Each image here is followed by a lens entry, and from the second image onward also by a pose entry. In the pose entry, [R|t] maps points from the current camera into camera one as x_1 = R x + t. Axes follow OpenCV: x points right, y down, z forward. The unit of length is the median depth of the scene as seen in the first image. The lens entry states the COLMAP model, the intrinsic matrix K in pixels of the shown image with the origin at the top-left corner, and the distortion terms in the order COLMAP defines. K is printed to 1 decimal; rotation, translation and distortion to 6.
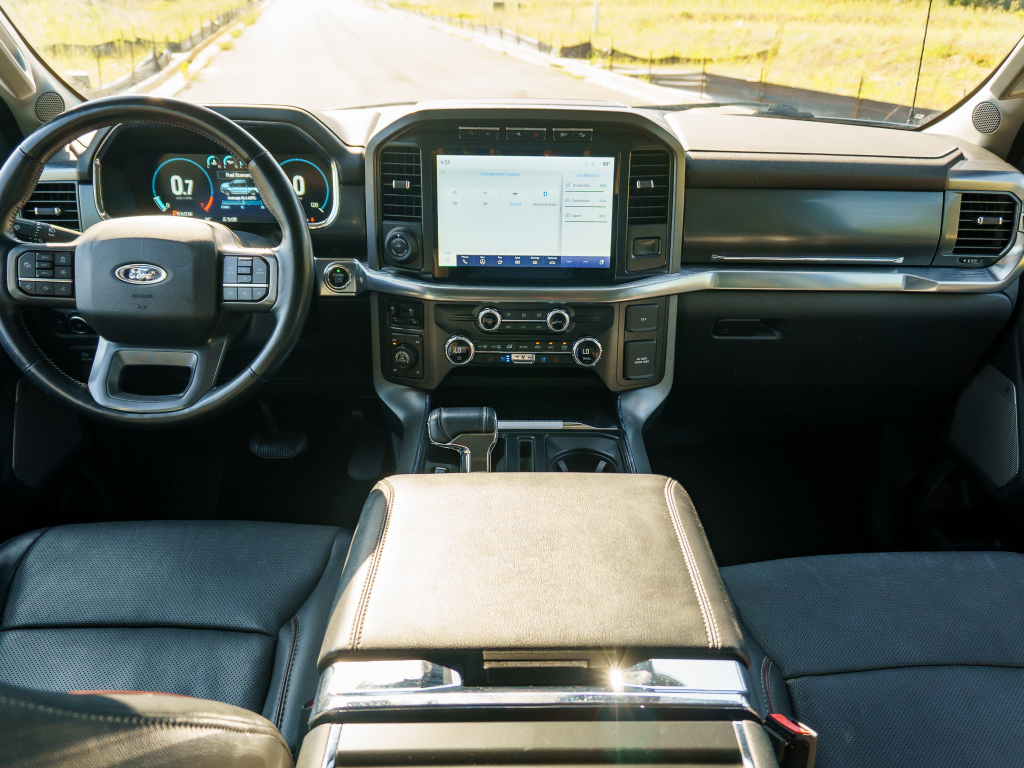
lens RADIAL K [[813.9, 0, 529.5], [0, 813.9, 375.4], [0, 0, 1]] dist [0.000477, -0.014618]
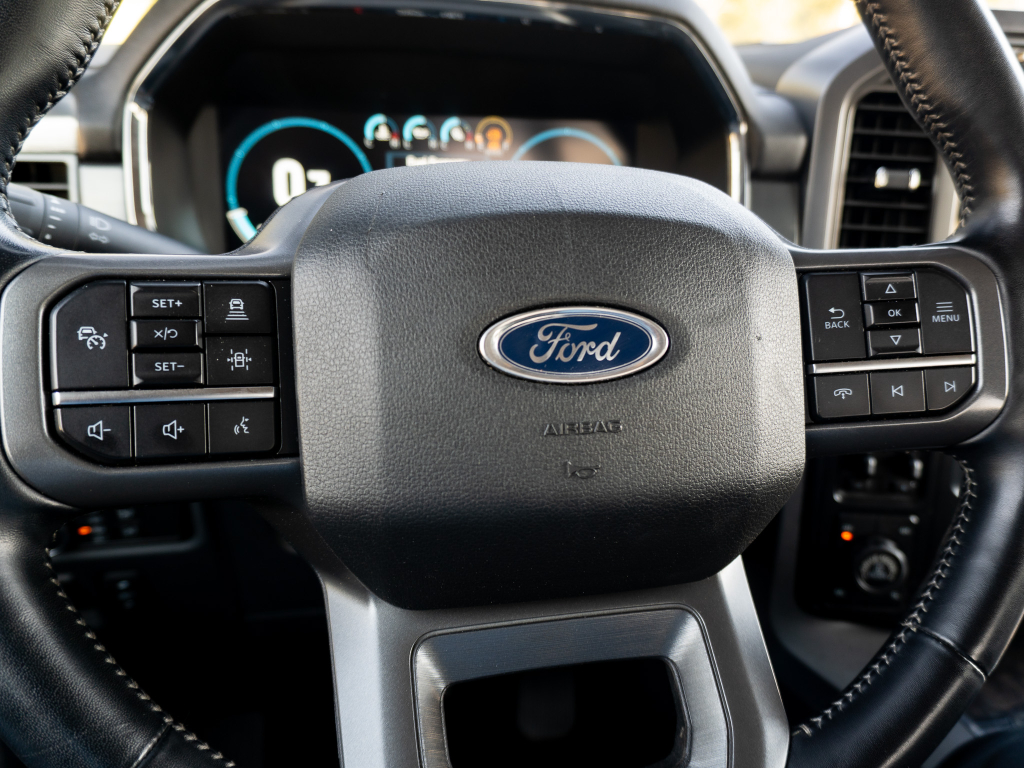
lens RADIAL K [[804.9, 0, 532.7], [0, 804.9, 387.0], [0, 0, 1]] dist [-0.013134, -0.002774]
pose [[0.971771, -0.072380, 0.224549, -0.451773], [0.101121, 0.987702, -0.119248, -0.066931], [-0.213156, 0.138588, 0.967139, 0.619110]]
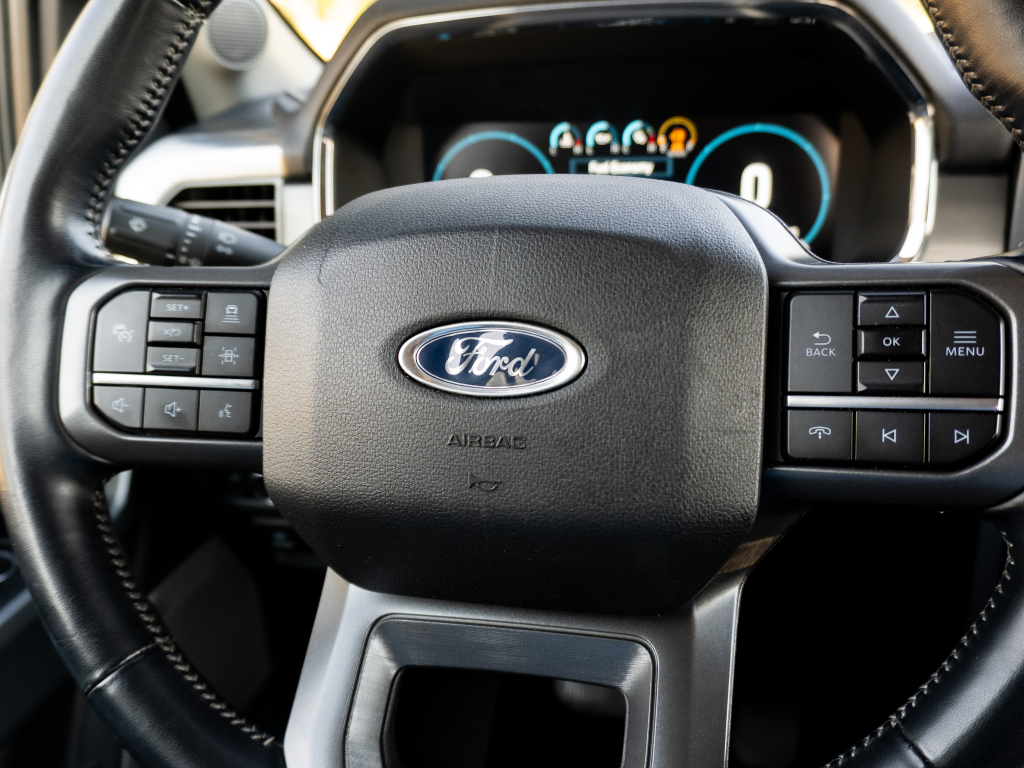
lens RADIAL K [[804.9, 0, 532.7], [0, 804.9, 387.0], [0, 0, 1]] dist [-0.013134, -0.002774]
pose [[0.977158, -0.000335, -0.212513, -0.334538], [-0.027575, 0.991345, -0.128354, -0.067284], [0.210717, 0.131282, 0.968692, 0.614653]]
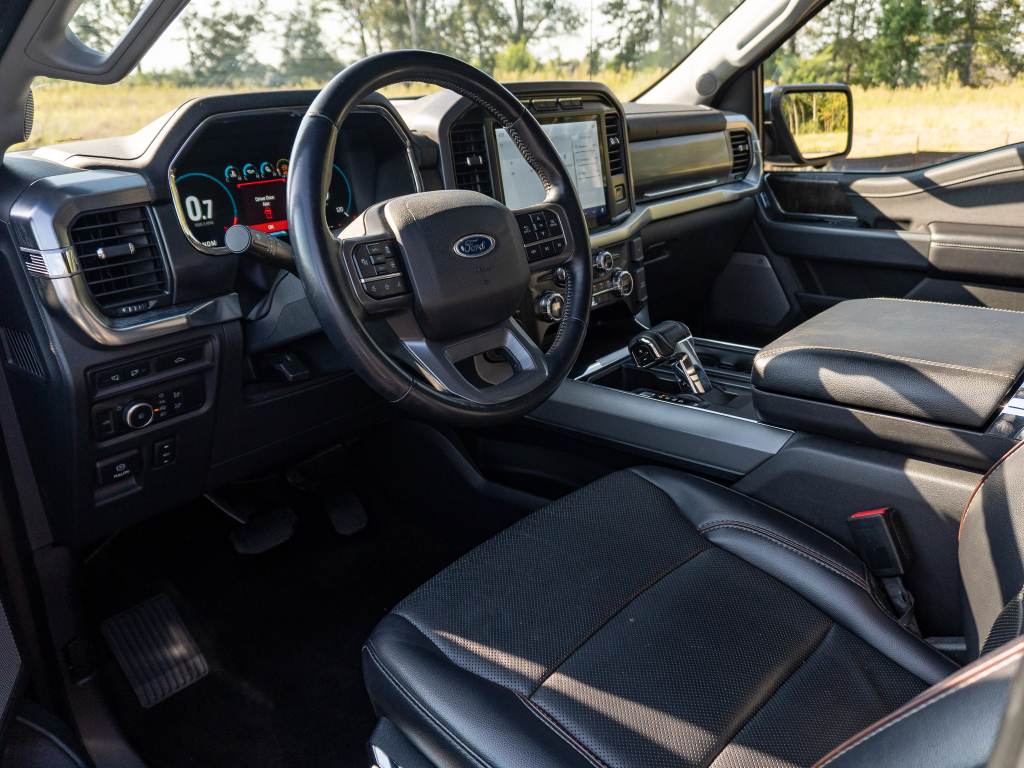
lens RADIAL K [[813.9, 0, 529.5], [0, 813.9, 375.4], [0, 0, 1]] dist [0.000477, -0.014618]
pose [[0.649532, -0.283081, 0.705672, -0.891959], [0.351918, 0.934640, 0.051010, -0.013303], [-0.673989, 0.215206, 0.706700, 0.295780]]
